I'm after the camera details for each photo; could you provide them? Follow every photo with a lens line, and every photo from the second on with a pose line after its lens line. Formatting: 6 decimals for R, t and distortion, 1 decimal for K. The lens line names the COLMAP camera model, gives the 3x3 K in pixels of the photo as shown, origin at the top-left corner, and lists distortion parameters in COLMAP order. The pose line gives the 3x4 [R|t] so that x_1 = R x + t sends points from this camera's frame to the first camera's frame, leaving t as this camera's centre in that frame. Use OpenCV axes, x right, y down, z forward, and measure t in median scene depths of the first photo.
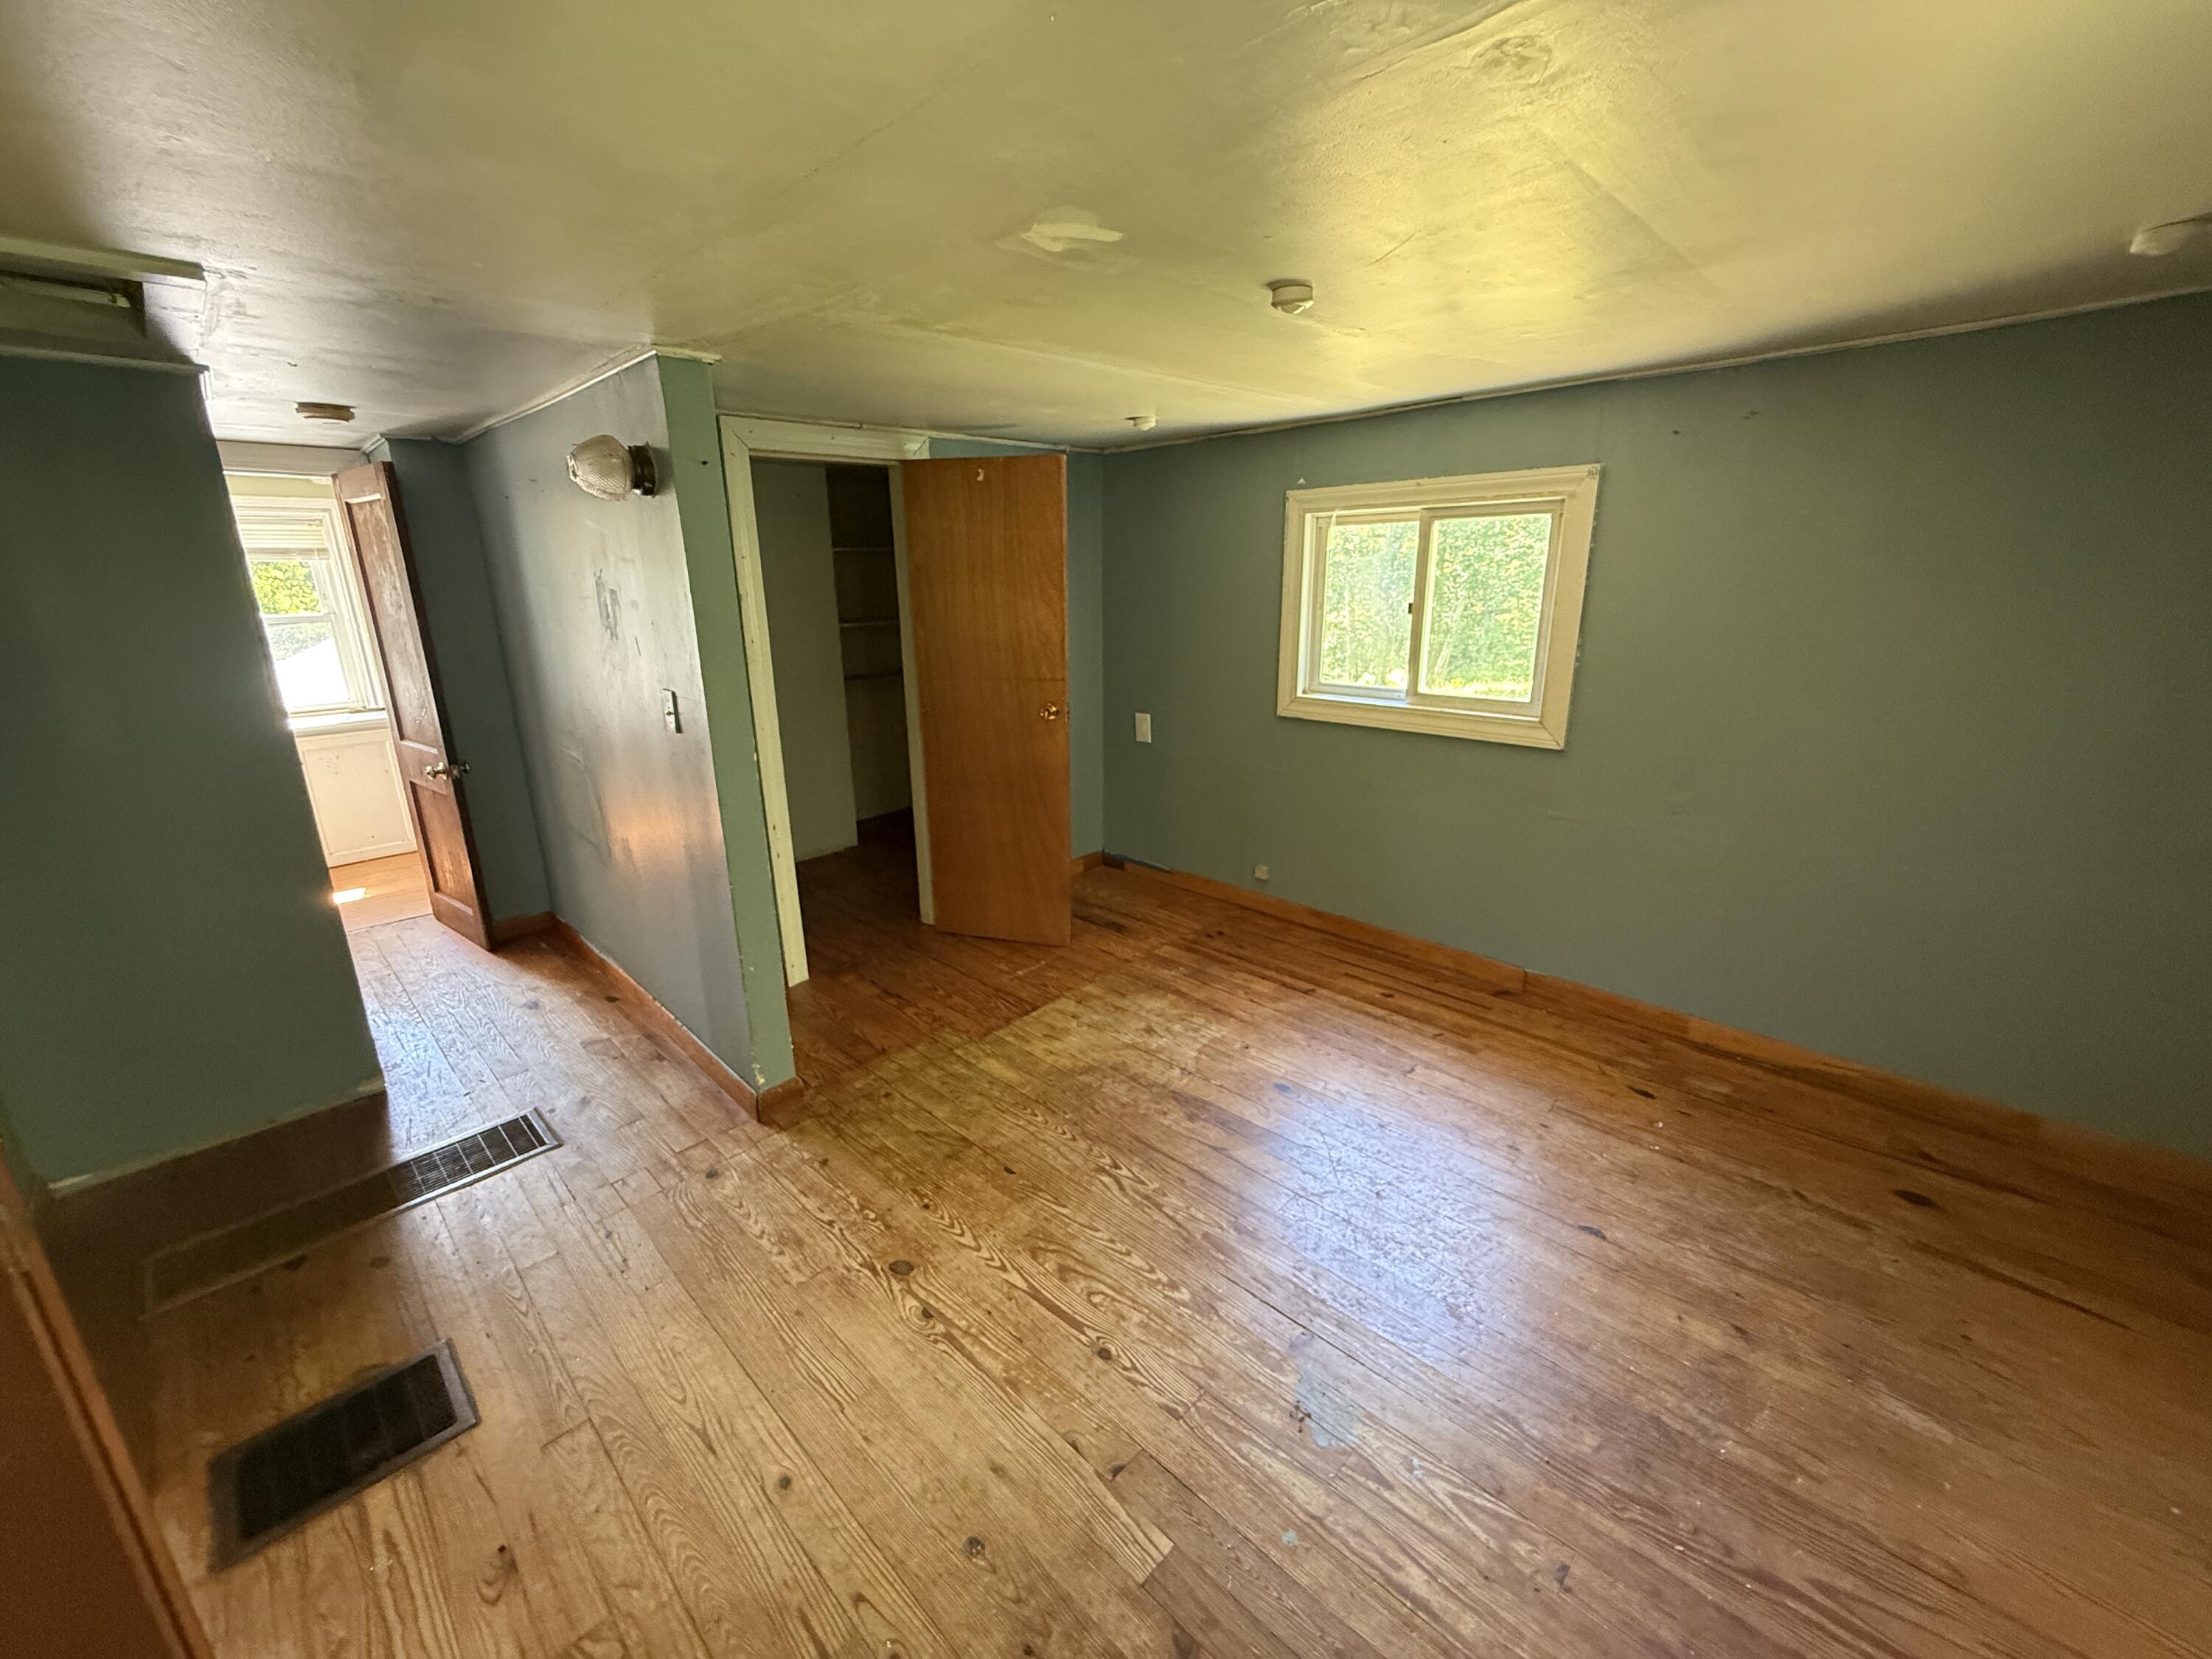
lens RADIAL K [[887.1, 0, 1099.8], [0, 887.1, 829.3], [0, 0, 1]] dist [0.000172, 0.000178]
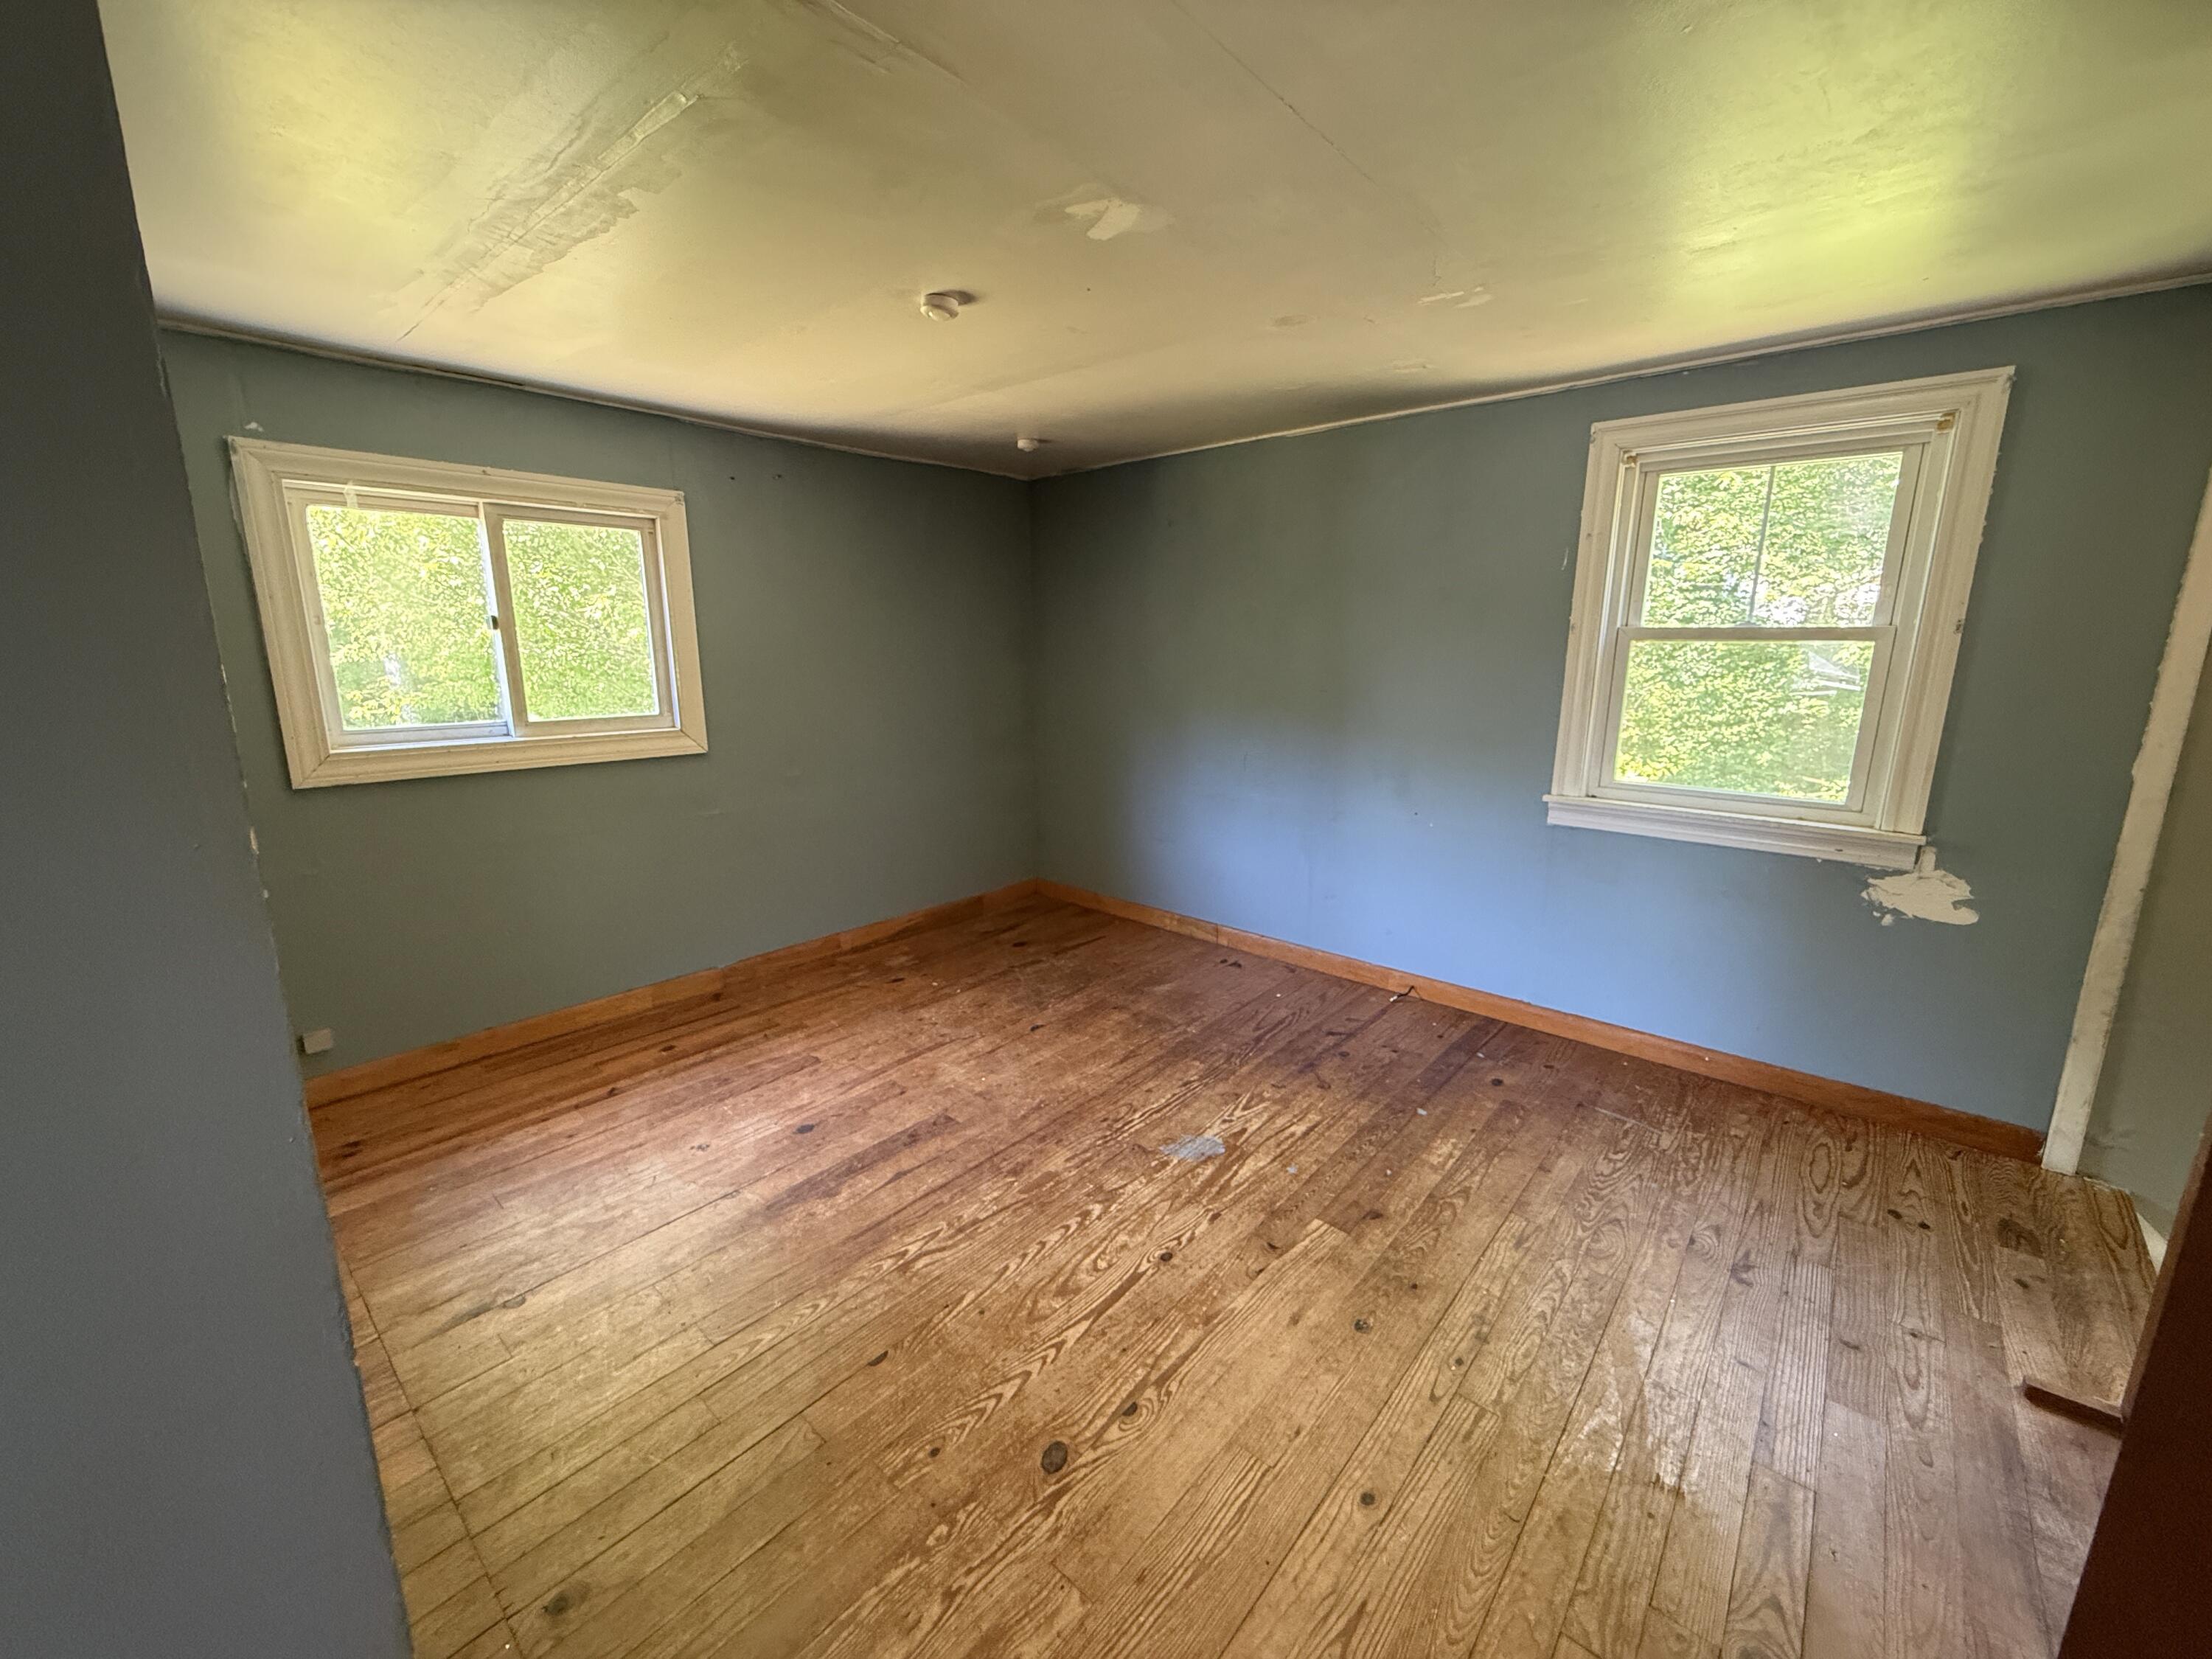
lens RADIAL K [[887.1, 0, 1100.3], [0, 887.1, 829.4], [0, 0, 1]] dist [0.000172, 0.000178]
pose [[-0.063602, -0.191086, 0.979510, -0.837344], [0.278147, 0.939212, 0.201285, -0.122977], [-0.958431, 0.285250, -0.006585, 0.823276]]
